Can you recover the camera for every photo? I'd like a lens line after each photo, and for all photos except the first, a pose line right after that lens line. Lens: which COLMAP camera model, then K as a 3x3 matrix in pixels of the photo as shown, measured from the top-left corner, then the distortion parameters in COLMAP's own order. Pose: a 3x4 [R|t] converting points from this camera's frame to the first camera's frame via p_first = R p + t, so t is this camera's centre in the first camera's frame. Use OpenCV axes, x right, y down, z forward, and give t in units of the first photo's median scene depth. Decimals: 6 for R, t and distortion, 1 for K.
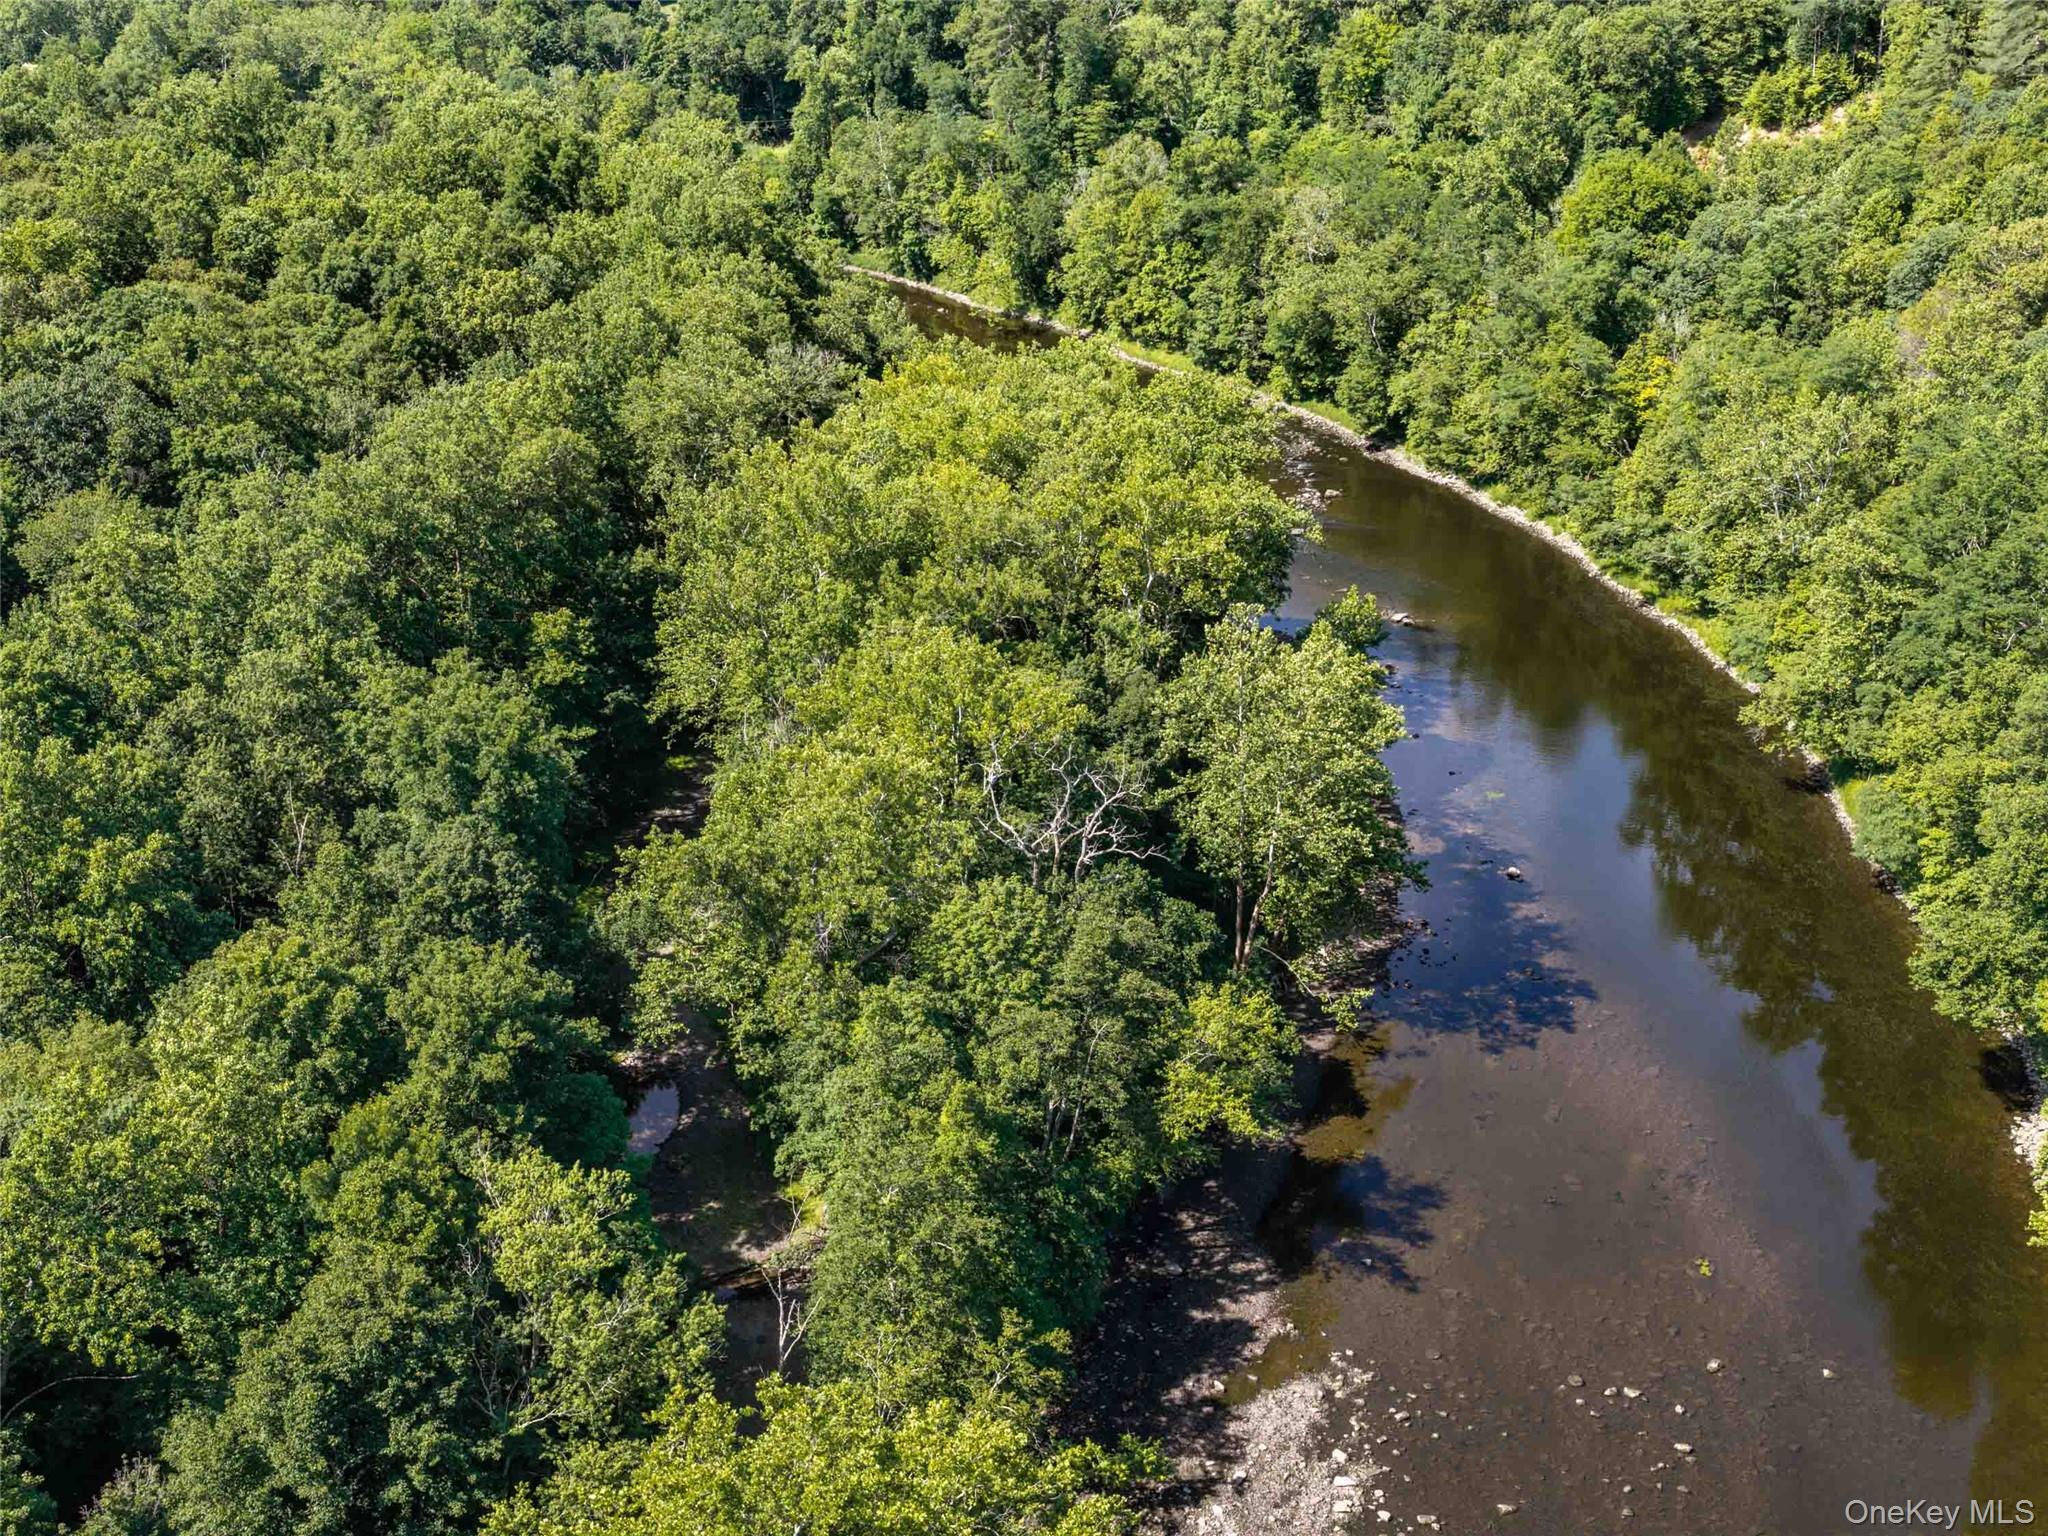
lens RADIAL K [[2270.7, 0, 1024.0], [0, 2270.7, 768.0], [0, 0, 1]] dist [0.024329, -0.032228]
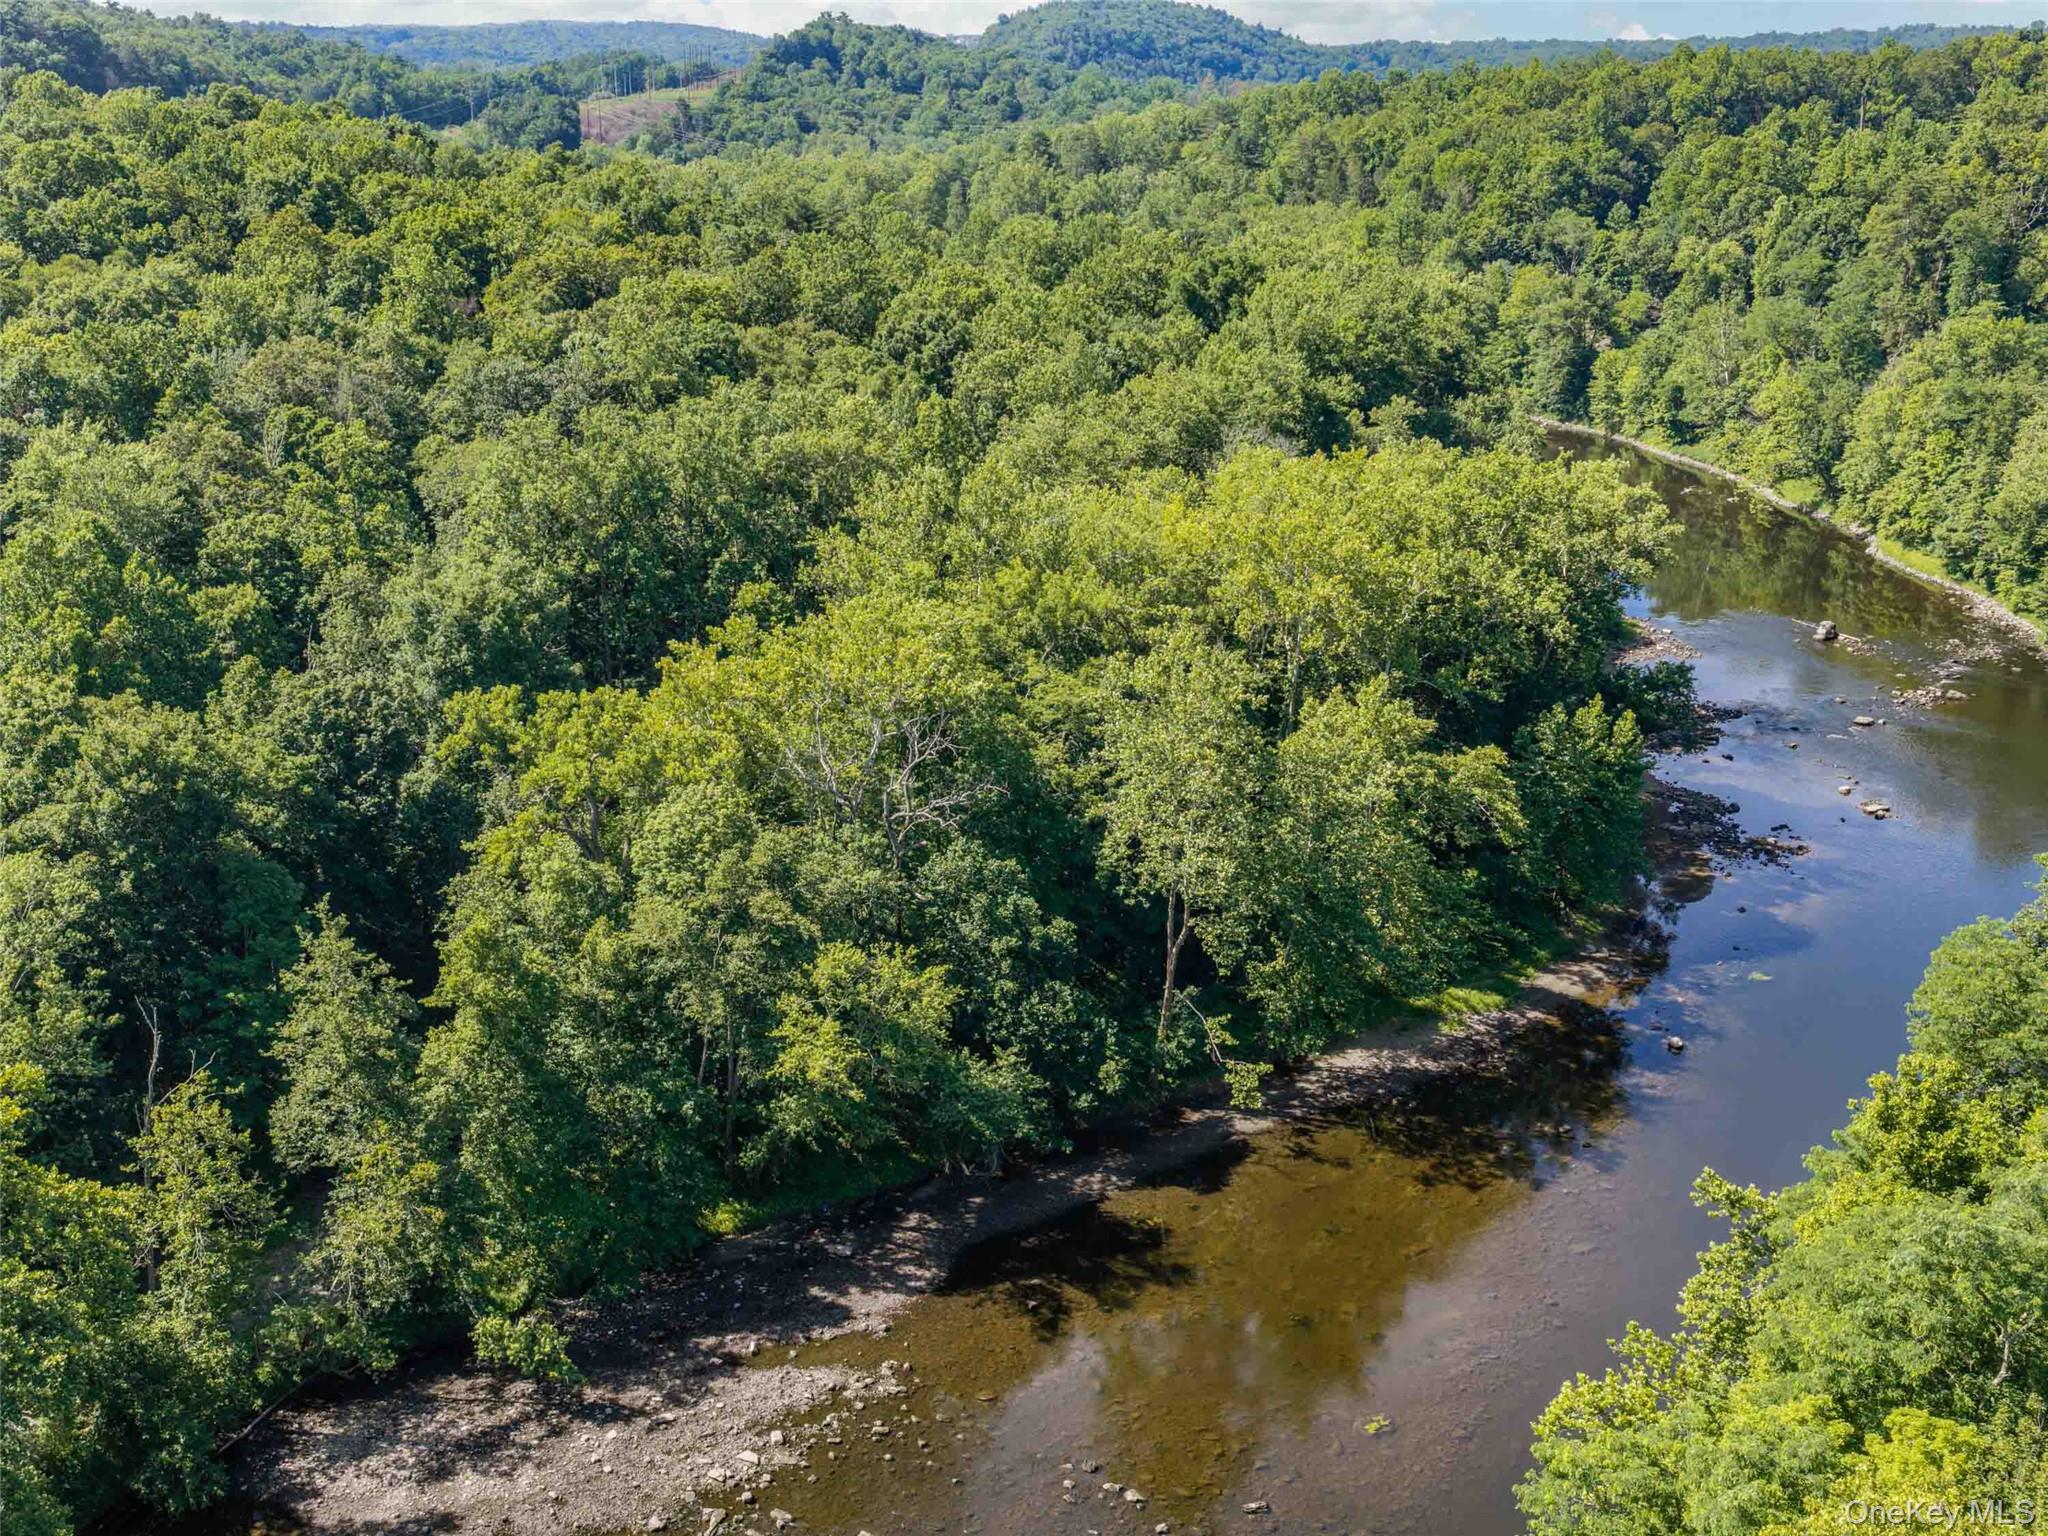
lens RADIAL K [[2274.0, 0, 1027.3], [0, 2274.0, 758.0], [0, 0, 1]] dist [0.011339, -0.008603]
pose [[0.842035, 0.152379, -0.517454, 0.234045], [-0.216528, 0.974076, -0.065505, 0.027356], [0.494058, 0.167201, 0.853200, 0.082506]]
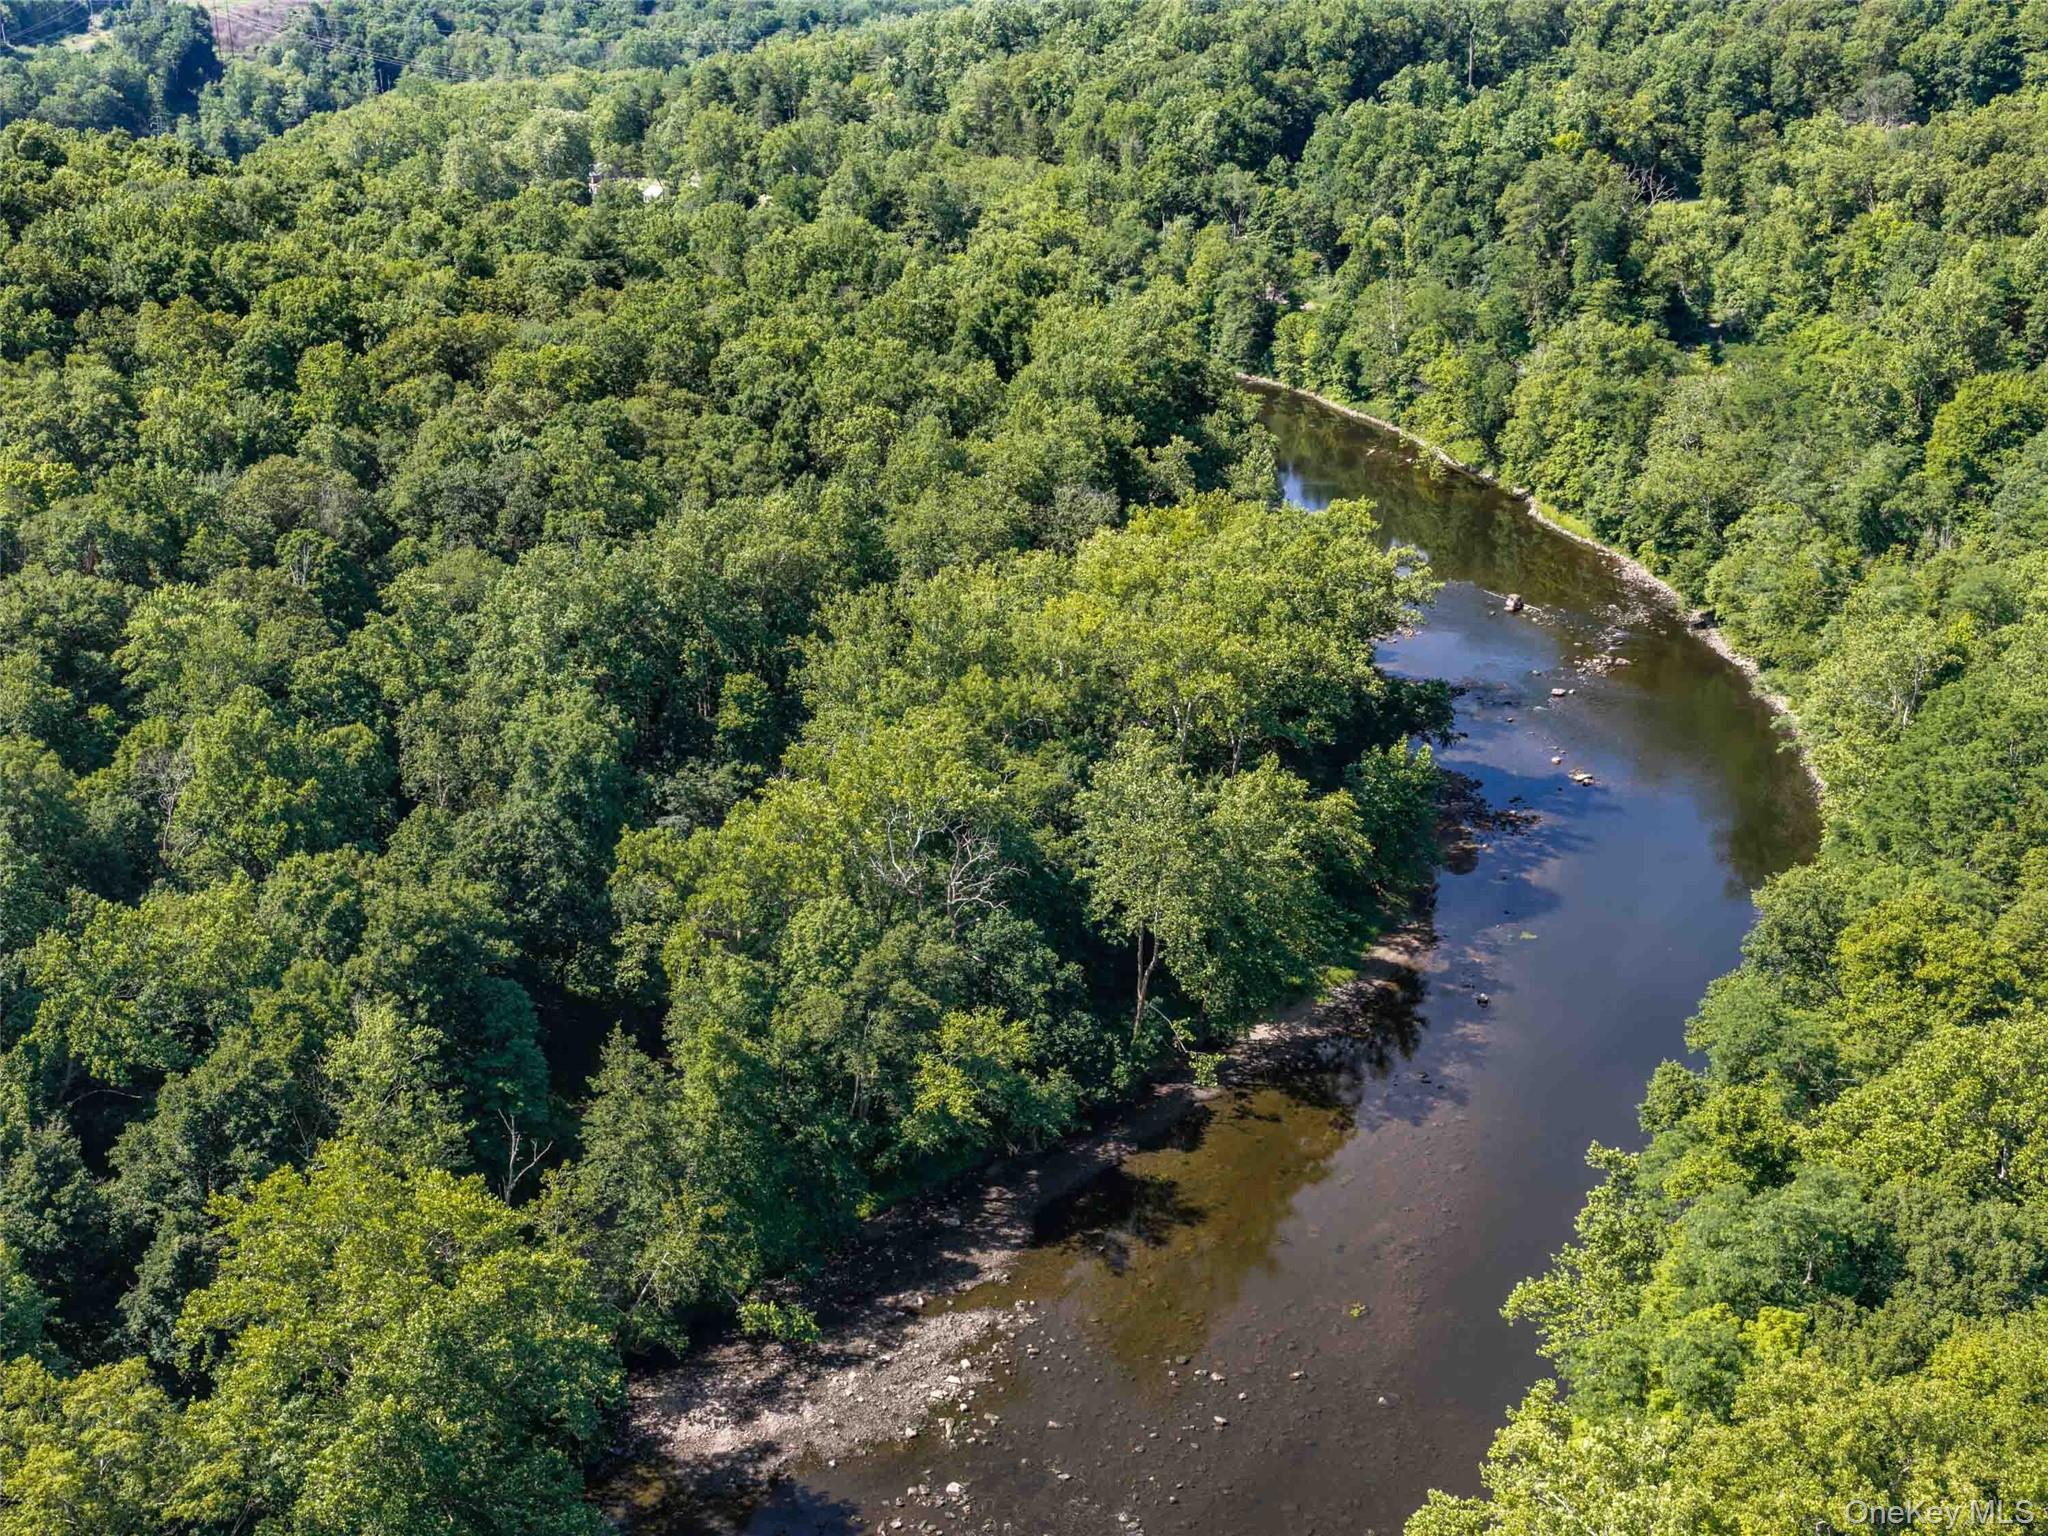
lens RADIAL K [[2270.7, 0, 1024.0], [0, 2270.7, 768.0], [0, 0, 1]] dist [0.024329, -0.032228]
pose [[0.925766, 0.131980, -0.354315, 0.213180], [-0.147402, 0.988935, -0.016763, -0.008471], [0.348182, 0.067745, 0.934976, -0.089526]]
